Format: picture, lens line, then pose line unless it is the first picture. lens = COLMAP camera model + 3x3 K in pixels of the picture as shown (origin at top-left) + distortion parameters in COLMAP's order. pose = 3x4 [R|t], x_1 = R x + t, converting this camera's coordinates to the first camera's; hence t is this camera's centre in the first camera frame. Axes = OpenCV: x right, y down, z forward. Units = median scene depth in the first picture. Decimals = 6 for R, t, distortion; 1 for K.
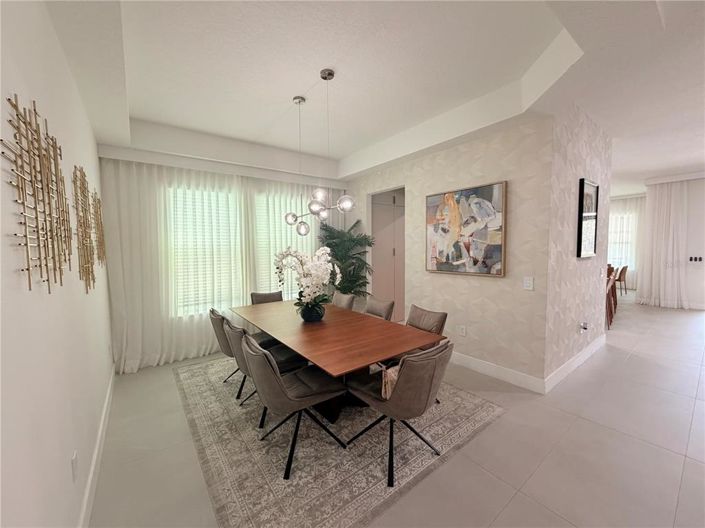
lens RADIAL K [[280.6, 0, 349.4], [0, 280.6, 264.8], [0, 0, 1]] dist [-0.001366, 0.000126]
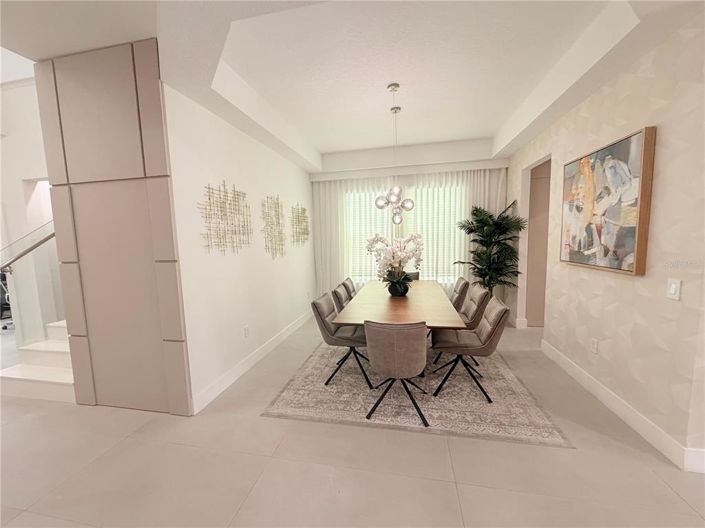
lens RADIAL K [[280.6, 0, 351.8], [0, 280.6, 264.0], [0, 0, 1]] dist [-0.001366, 0.000126]
pose [[0.662793, 0.067692, -0.745736, 0.555678], [-0.028619, 0.997468, 0.065107, -0.006860], [0.748255, -0.021810, 0.663052, 0.050298]]
